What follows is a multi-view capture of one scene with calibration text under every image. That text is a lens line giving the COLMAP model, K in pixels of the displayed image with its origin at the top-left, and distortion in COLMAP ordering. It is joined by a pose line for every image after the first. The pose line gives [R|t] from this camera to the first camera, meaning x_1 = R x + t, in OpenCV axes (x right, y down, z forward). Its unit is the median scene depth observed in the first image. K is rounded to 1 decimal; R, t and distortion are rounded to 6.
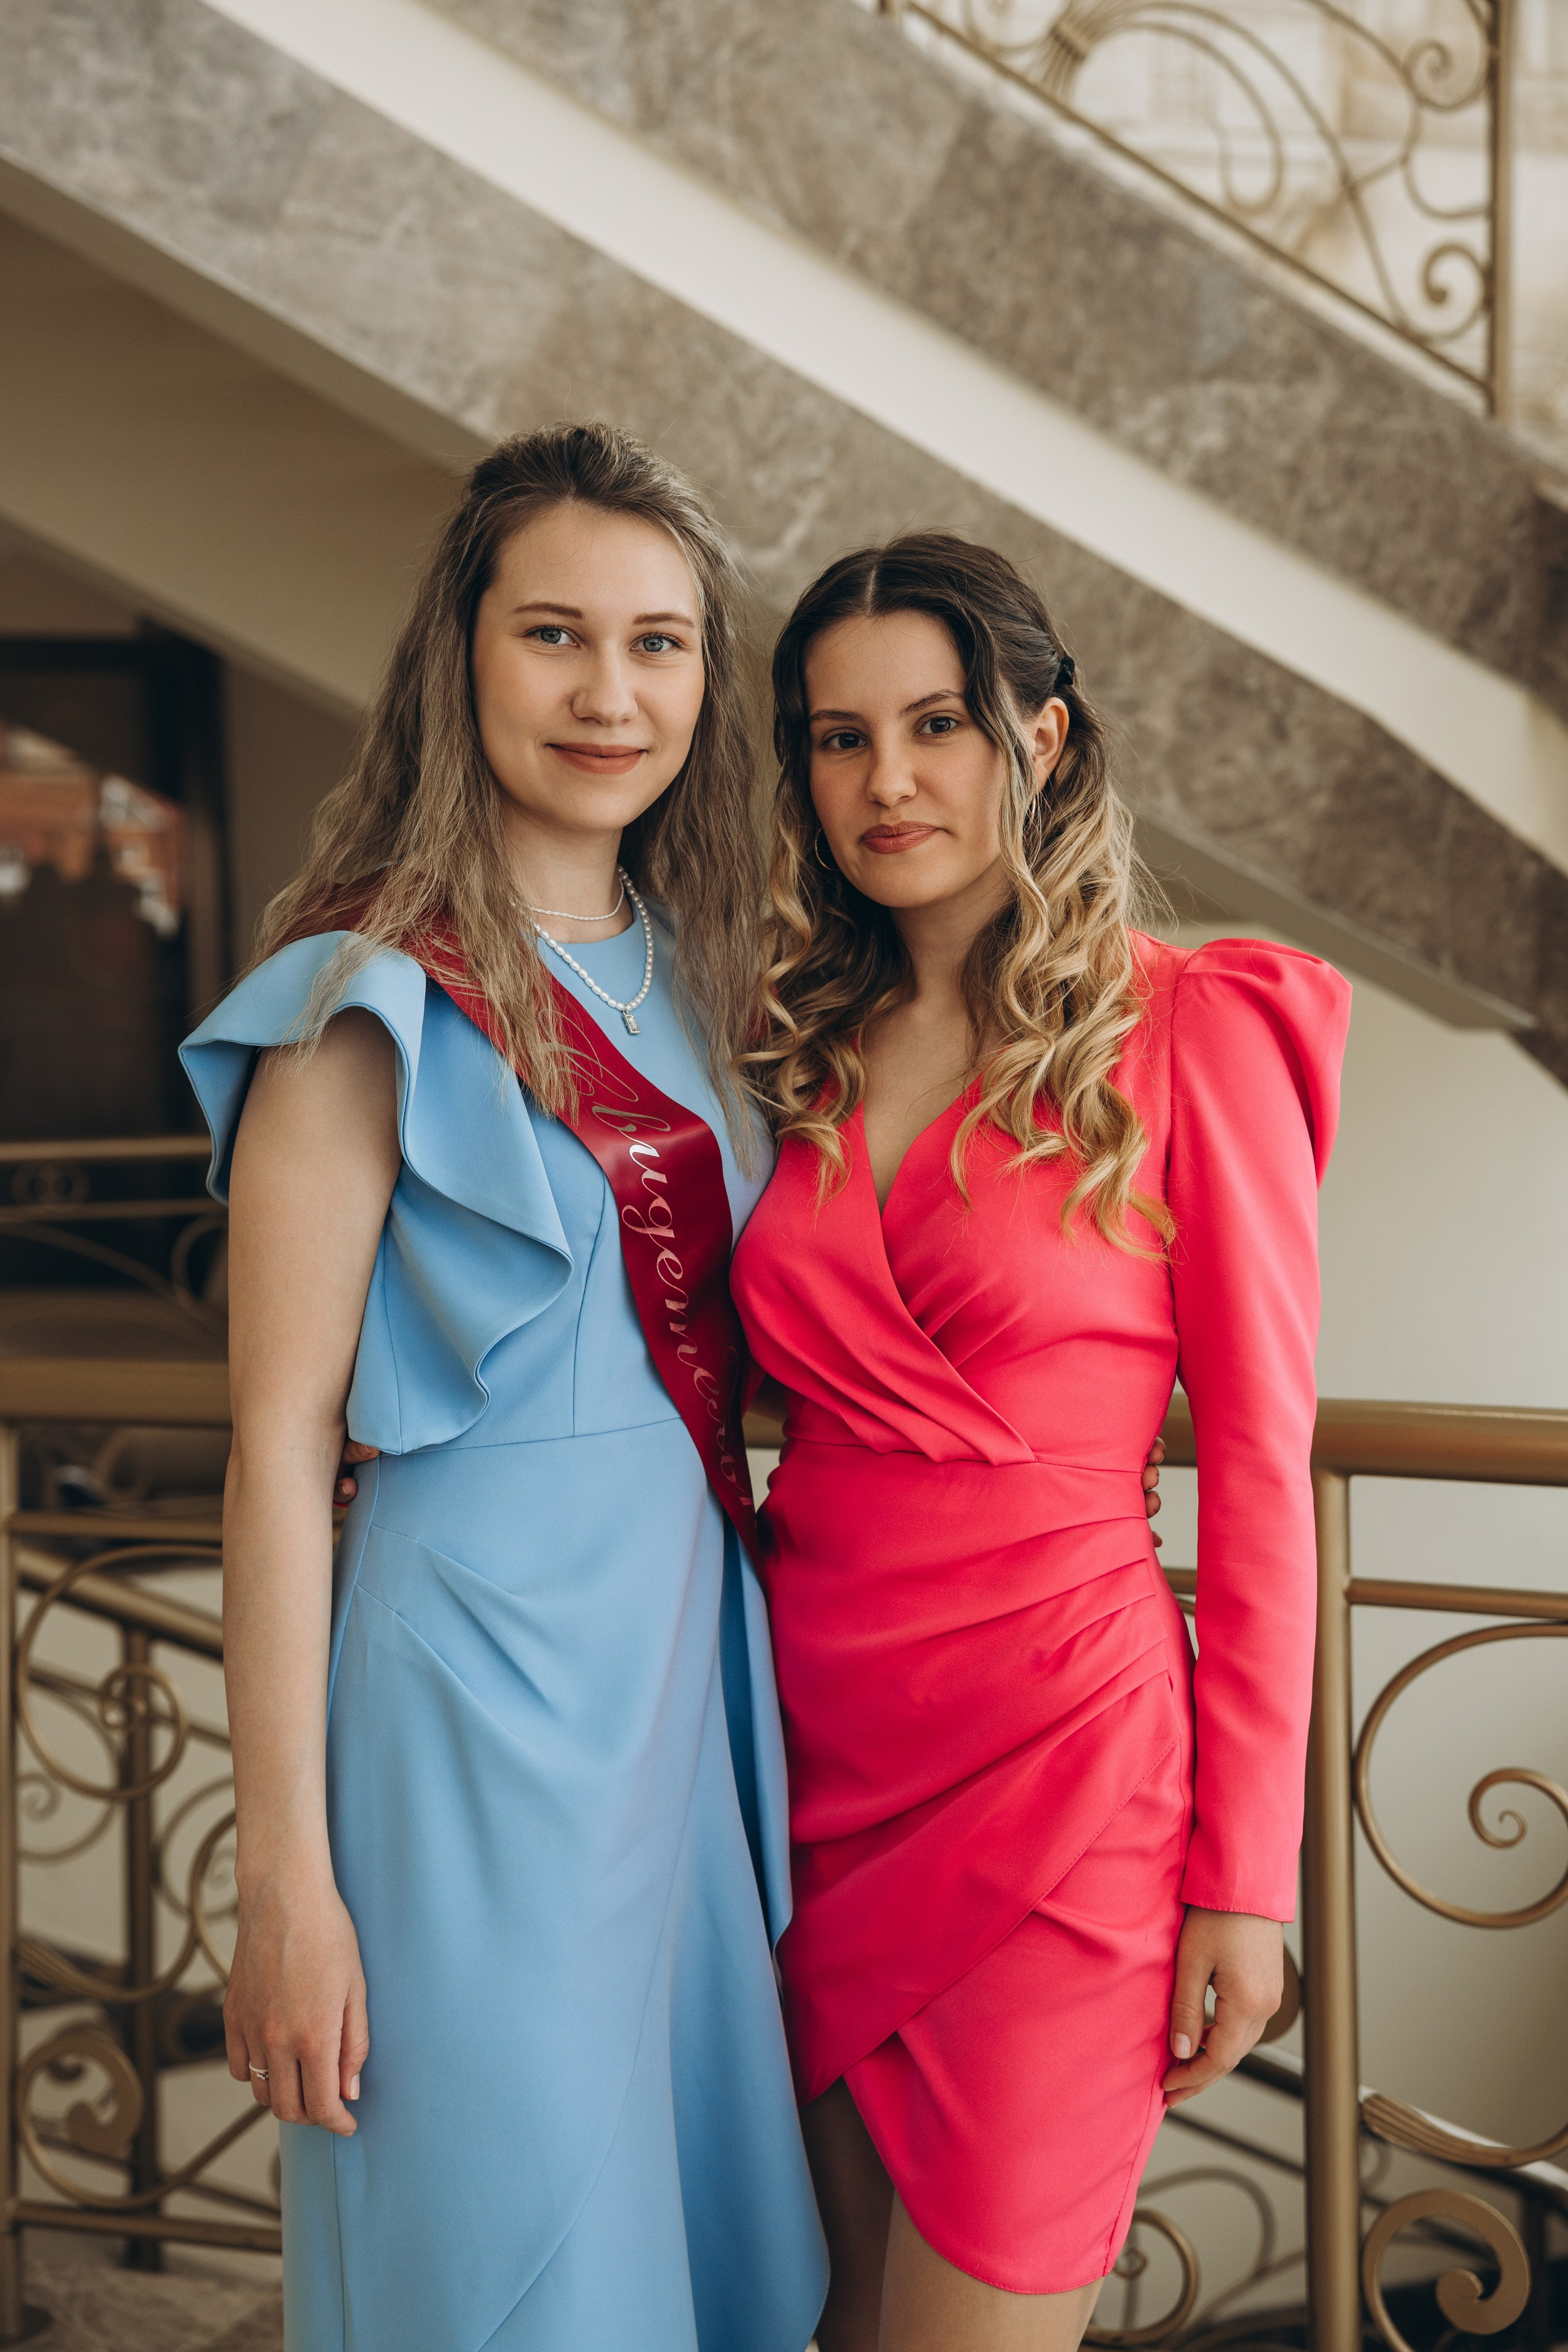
lens RADIAL K [[3492.7, 0, 778.2], [0, 3492.7, 1169.3], [0, 0, 1]] dist [0.541827, -1.382439]
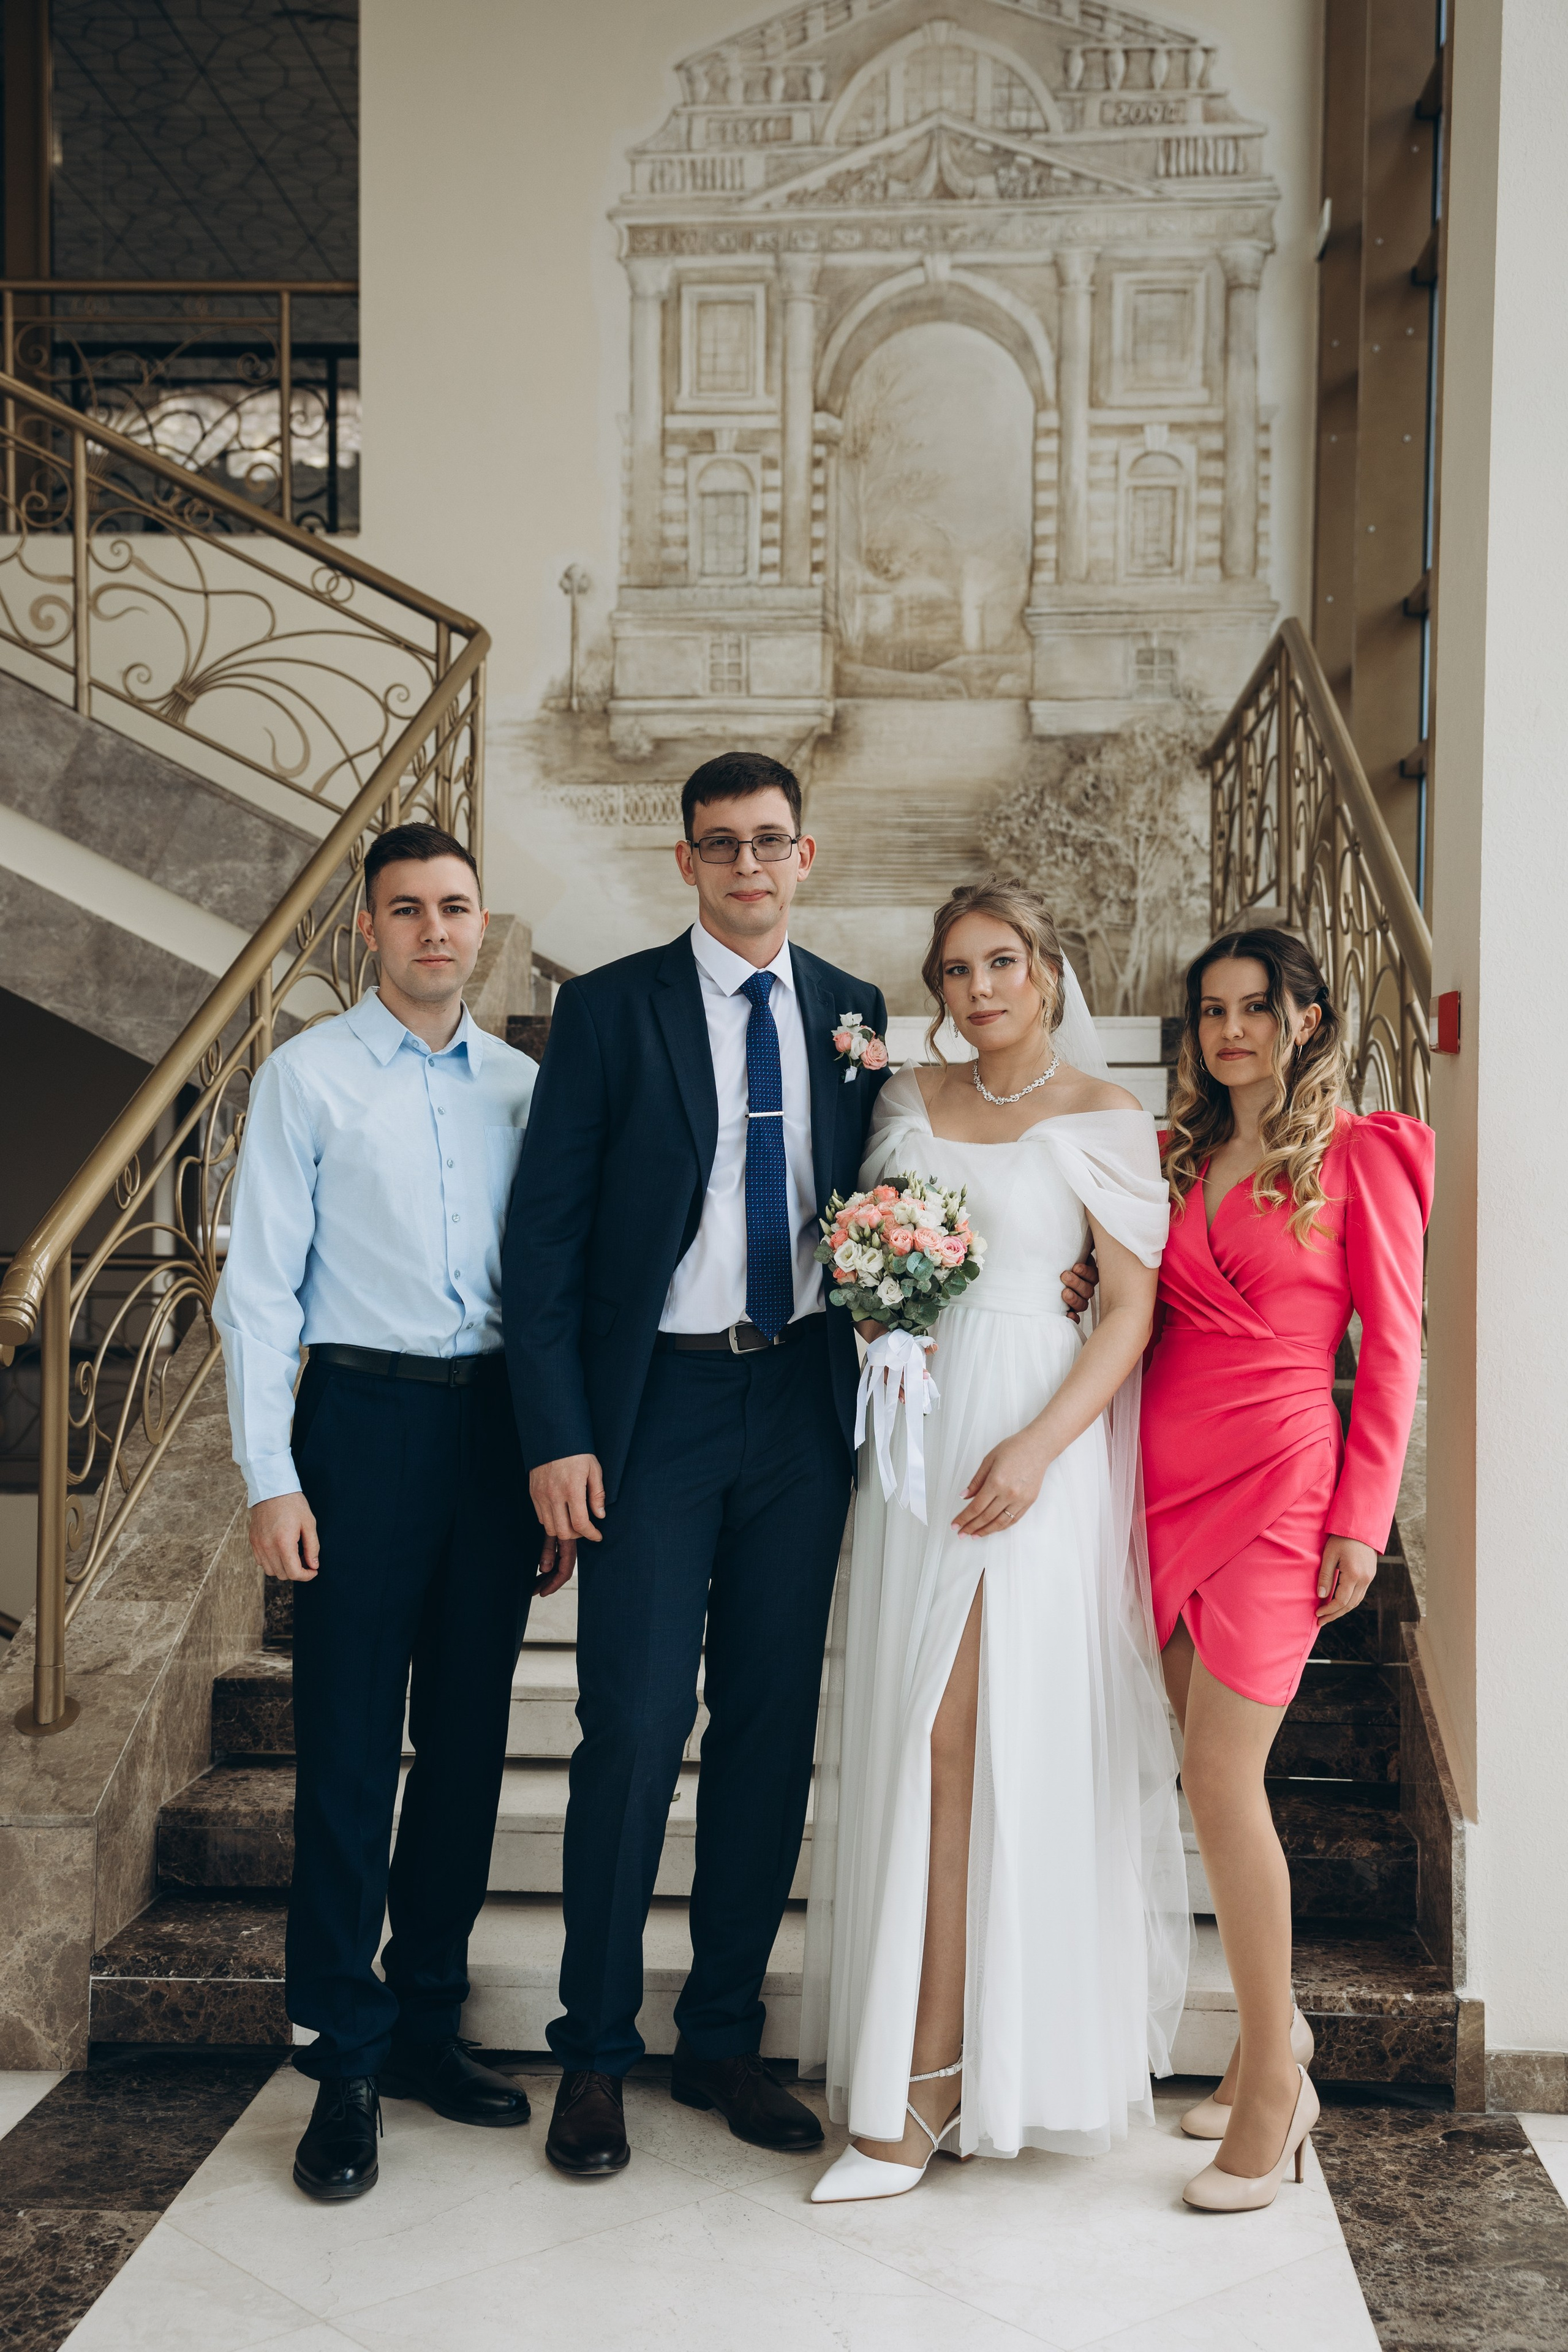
lens RADIAL K [[2663.6, 0, 789.9], [0, 2663.6, 1185.6], [0, 0, 1]] dist [0.217161, -0.301647]
pose [[0.891805, 0.026807, -0.451625, 1.083750], [-0.058313, 0.996727, -0.055986, 0.018419], [0.448646, 0.076264, 0.890449, -0.143413]]
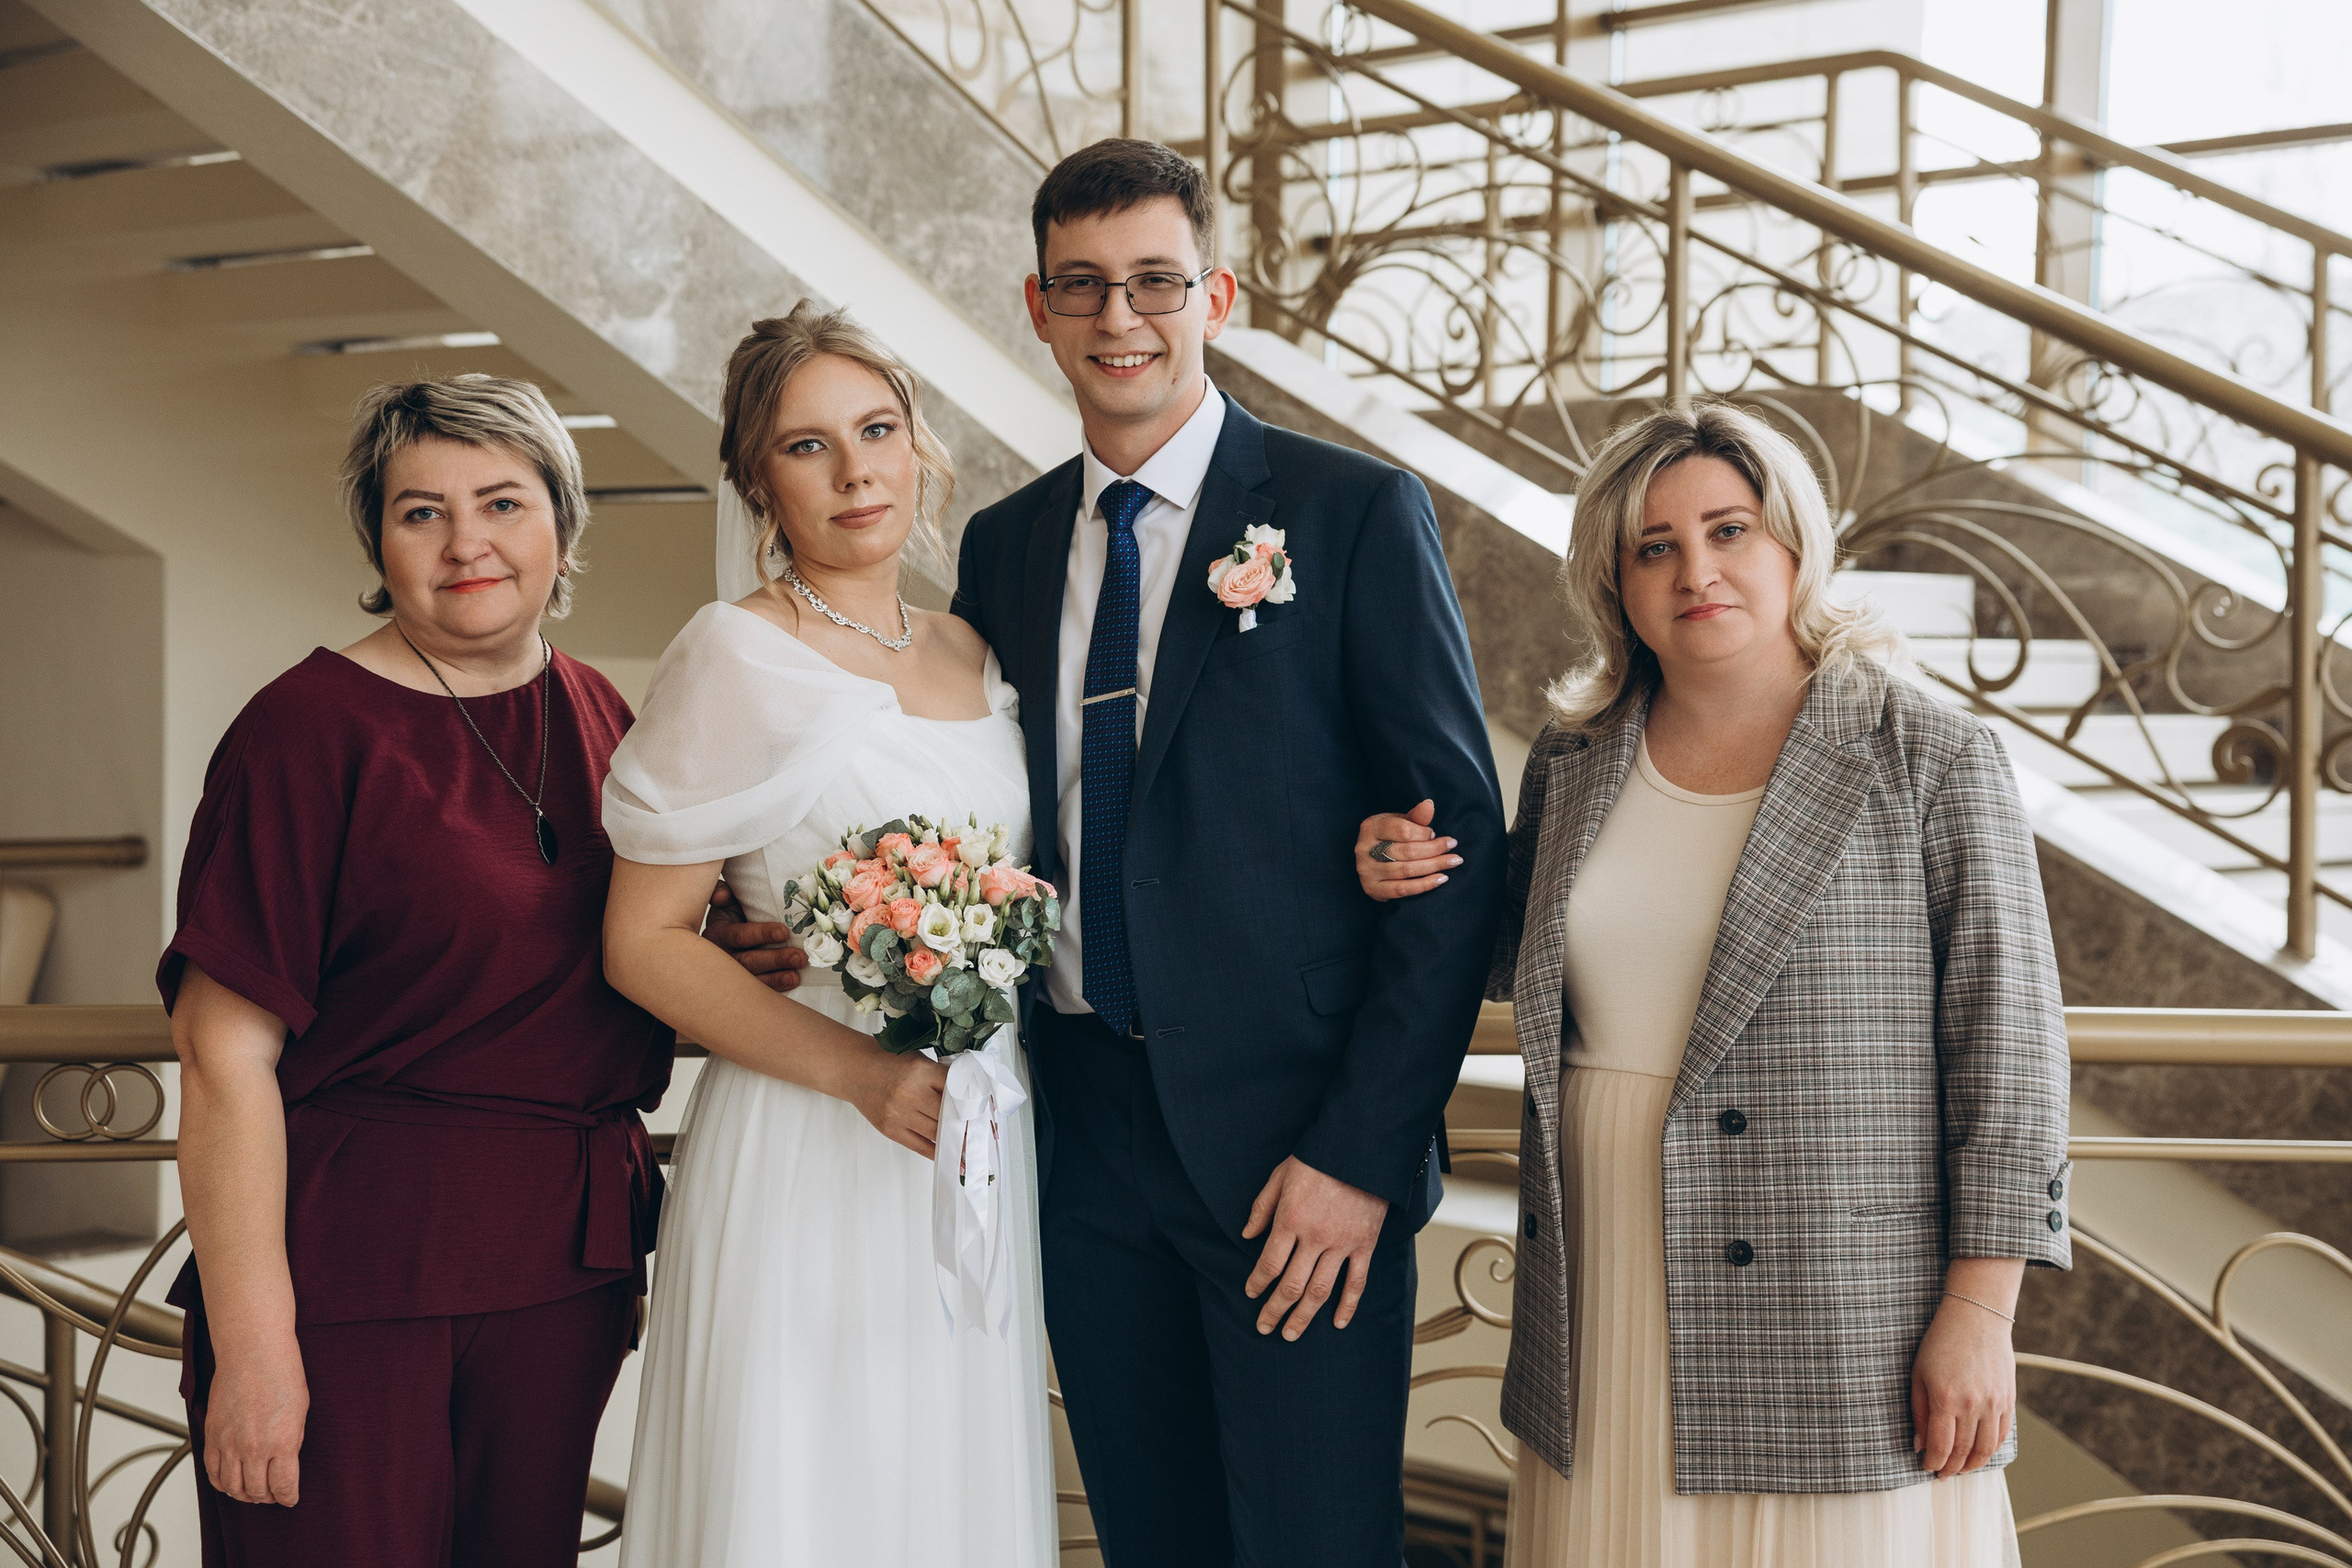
lens RADIAL K [[3456.3, 0, 1179.7], [0, 3456.3, 797.3], [0, 0, 1]] dist [0.453244, -0.949132]
pose [[0.908126, 0.011185, 0.418548, -0.311286], [0.002924, 0.999449, -0.033053, 0.015340], [-0.418687, 0.031240, 0.907593, -0.090206]]
